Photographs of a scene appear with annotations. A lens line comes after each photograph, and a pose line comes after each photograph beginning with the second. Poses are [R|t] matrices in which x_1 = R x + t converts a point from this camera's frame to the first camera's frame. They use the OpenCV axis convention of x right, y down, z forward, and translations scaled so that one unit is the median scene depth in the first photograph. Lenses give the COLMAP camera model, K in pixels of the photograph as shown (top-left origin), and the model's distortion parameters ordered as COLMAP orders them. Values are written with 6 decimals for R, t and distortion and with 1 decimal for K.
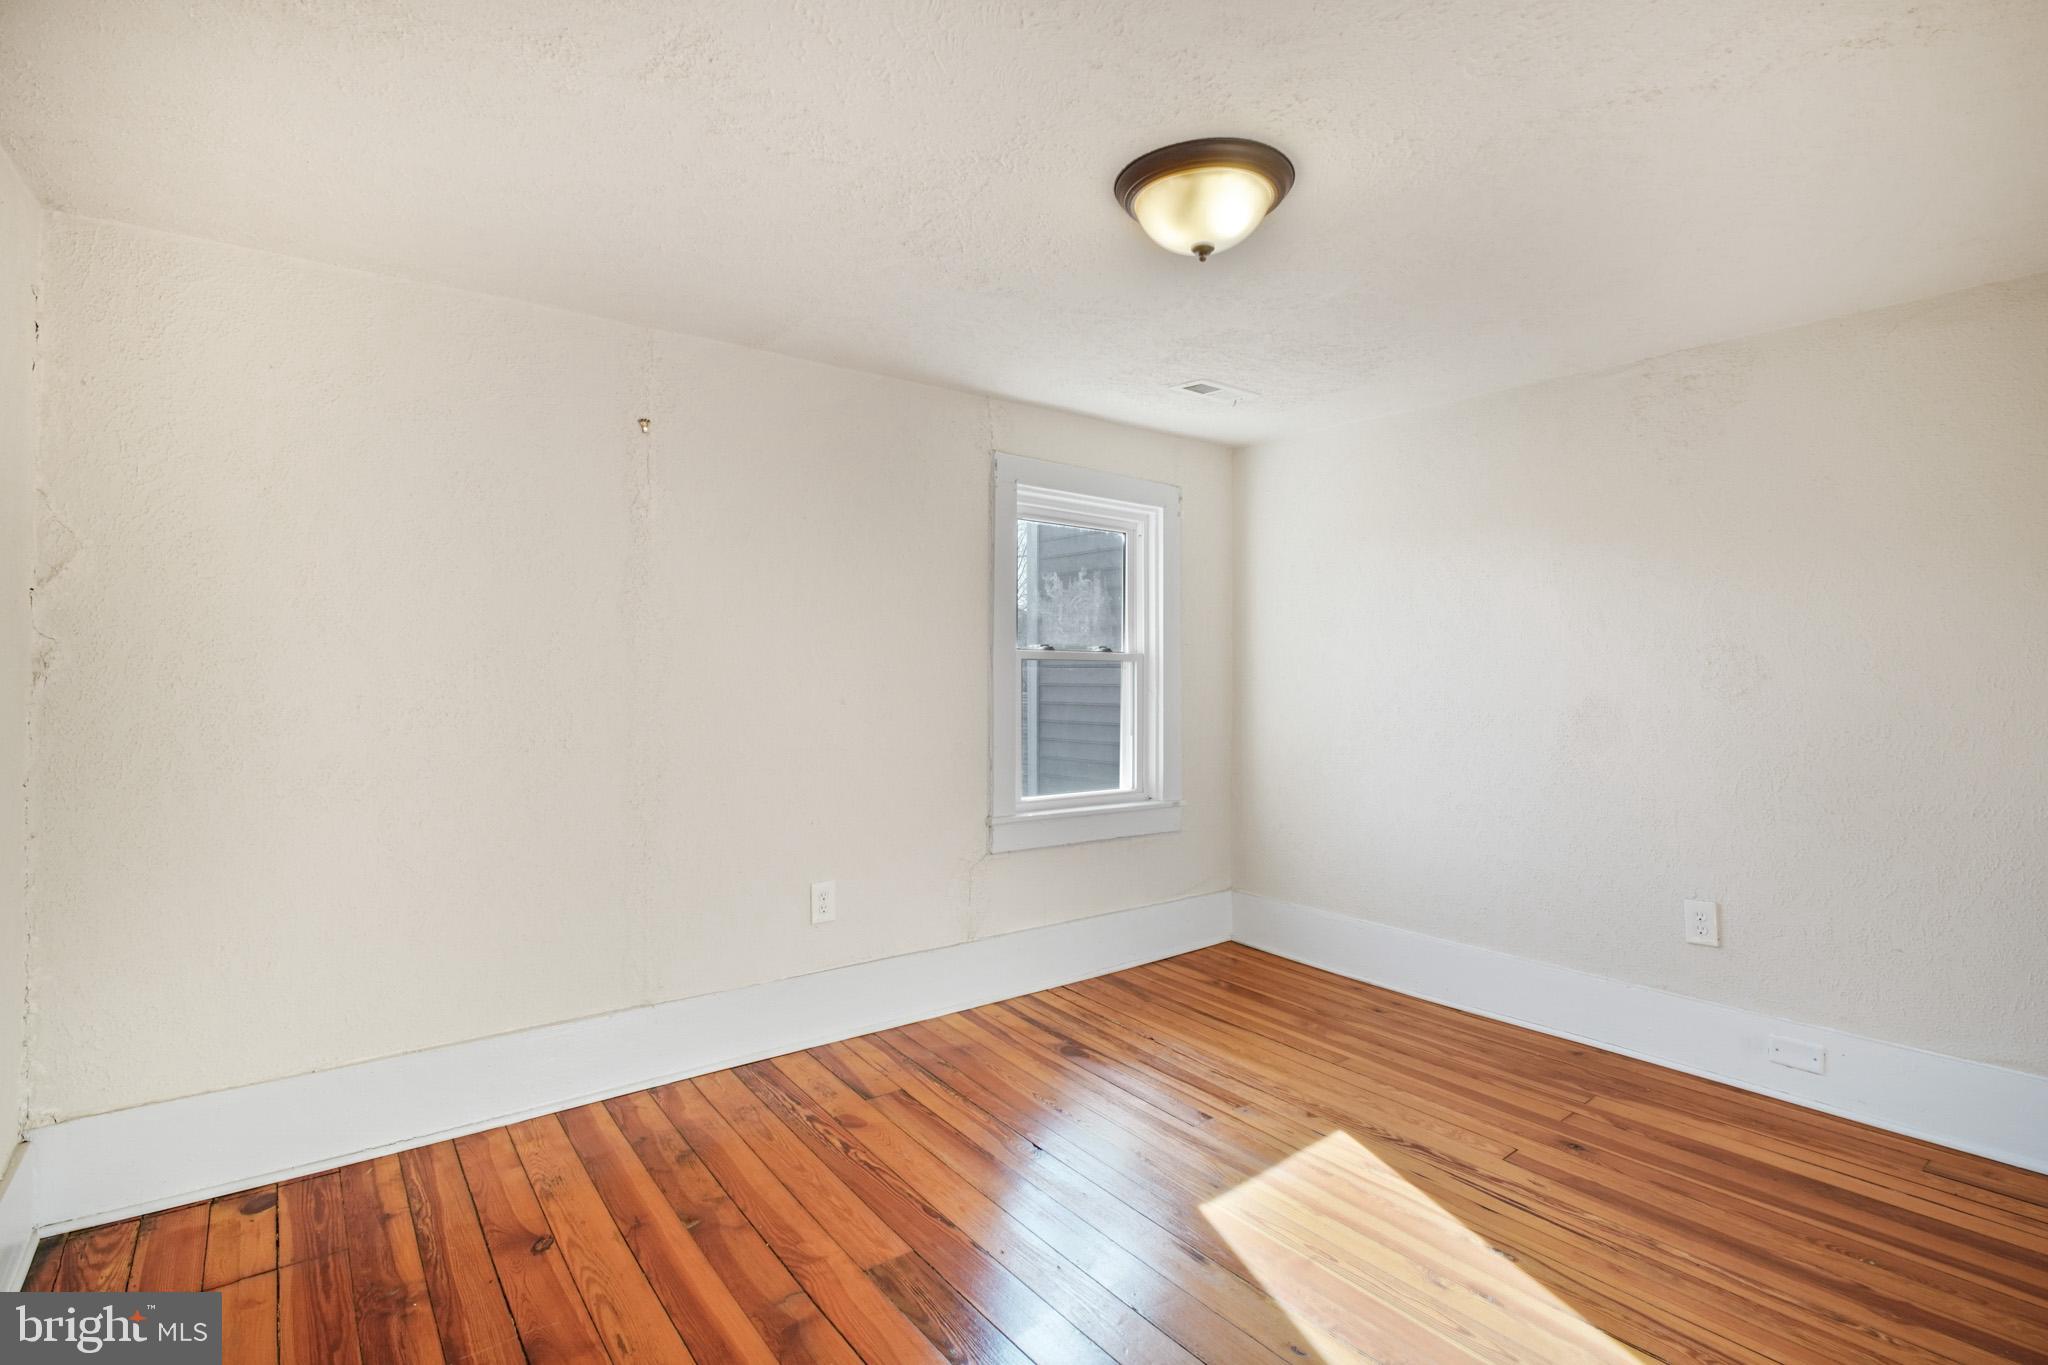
lens RADIAL K [[938.1, 0, 1017.7], [0, 938.1, 648.9], [0, 0, 1]] dist [-0.000139, -0.000113]
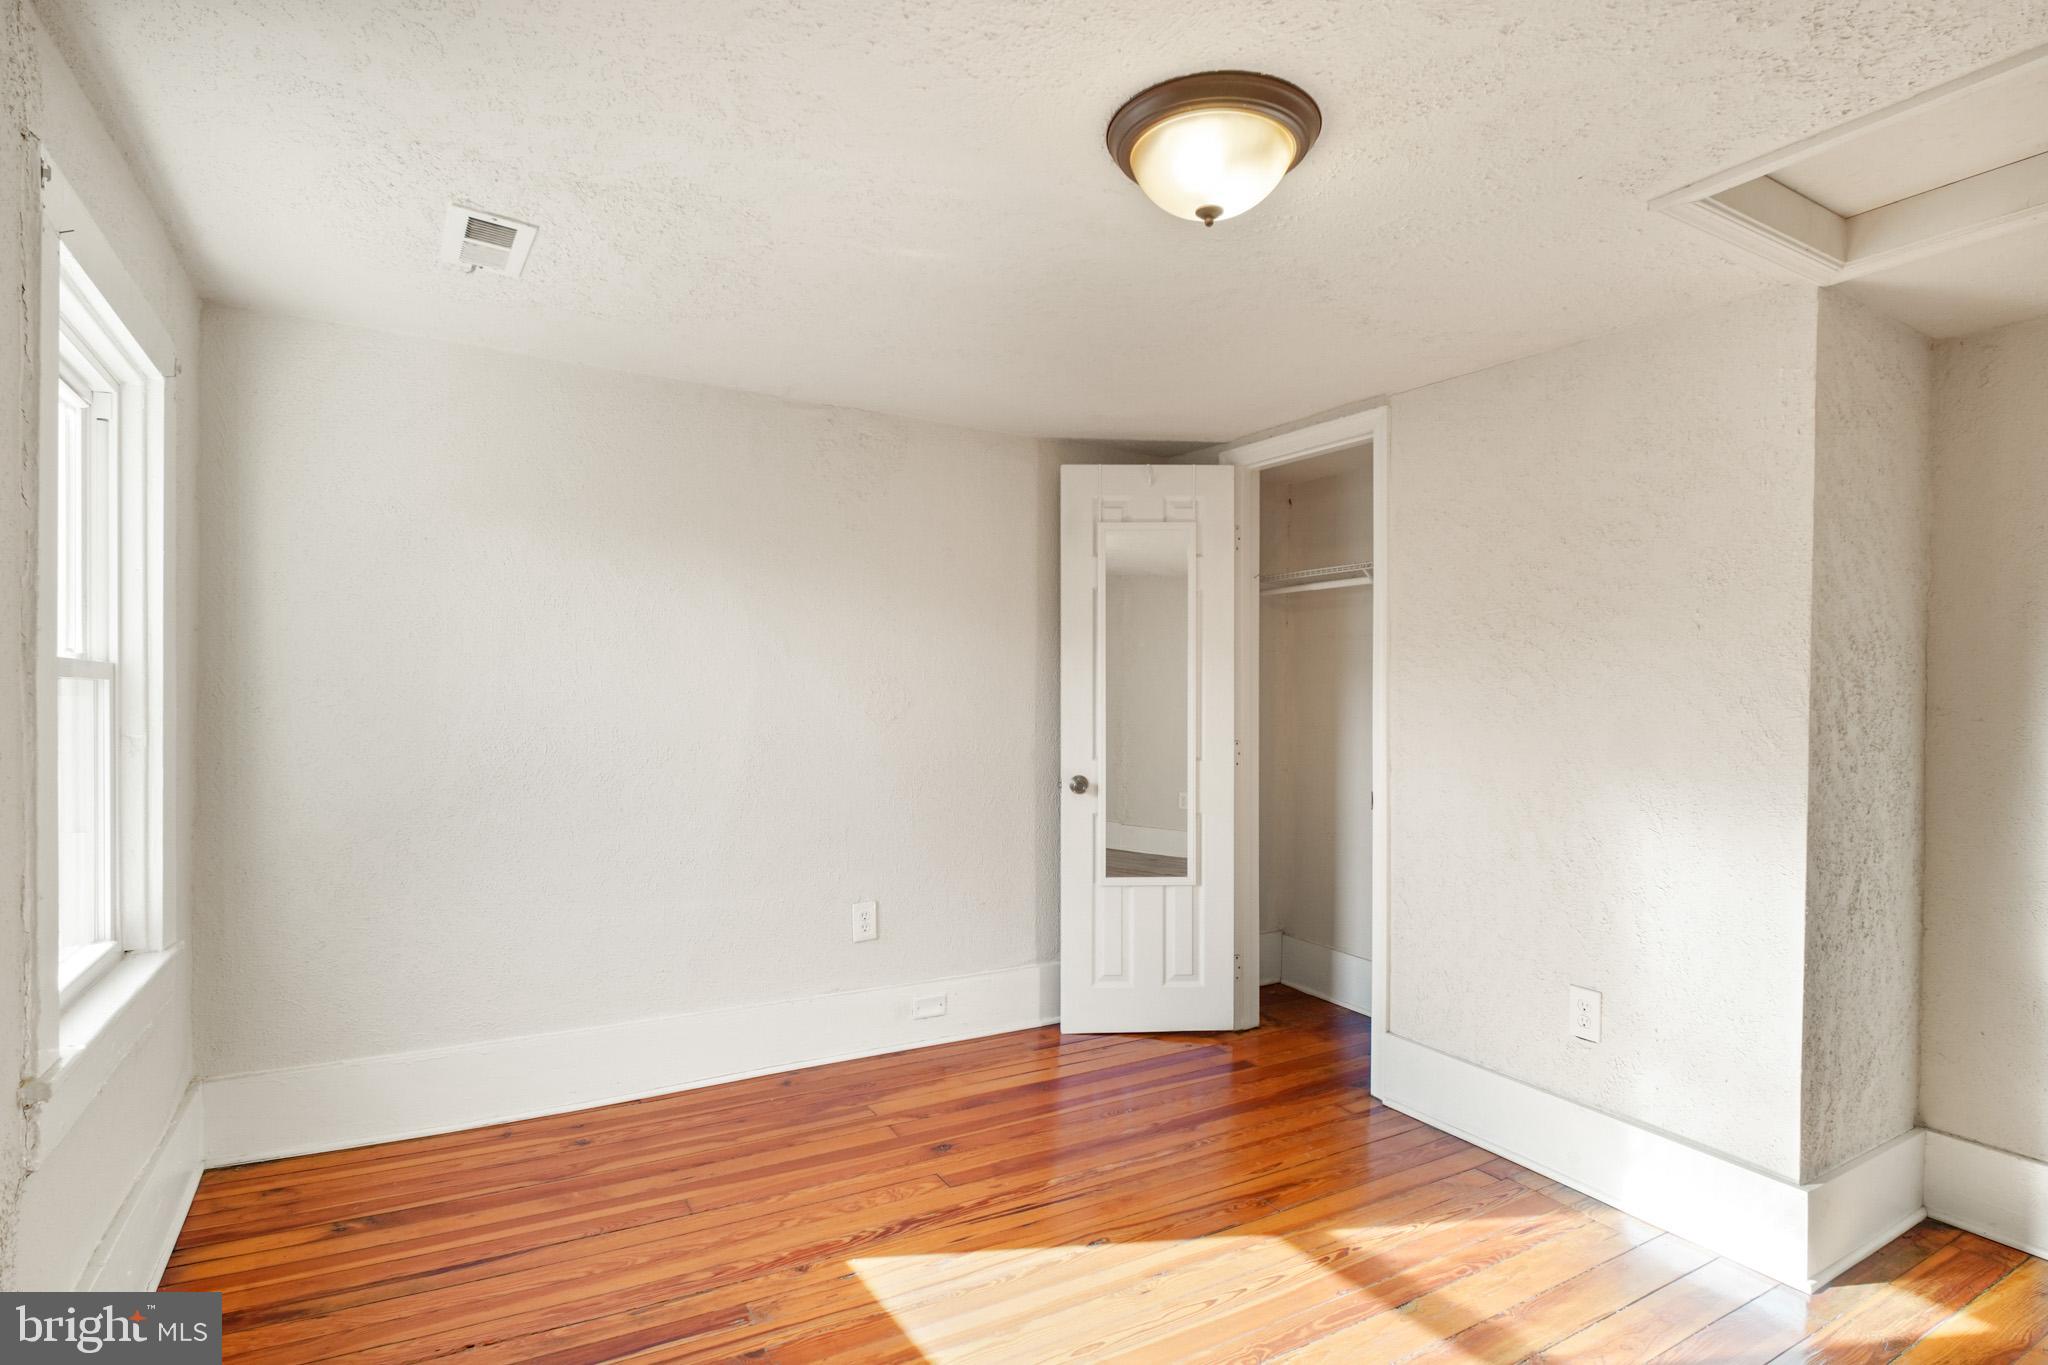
lens RADIAL K [[1015.4, 0, 989.0], [0, 1015.4, 686.9], [0, 0, 1]] dist [0.010397, -0.000642]
pose [[0.159403, 0.010783, 0.987155, -0.472505], [-0.032528, 0.999455, -0.005665, 0.010128], [-0.986678, -0.031207, 0.159667, 0.674436]]
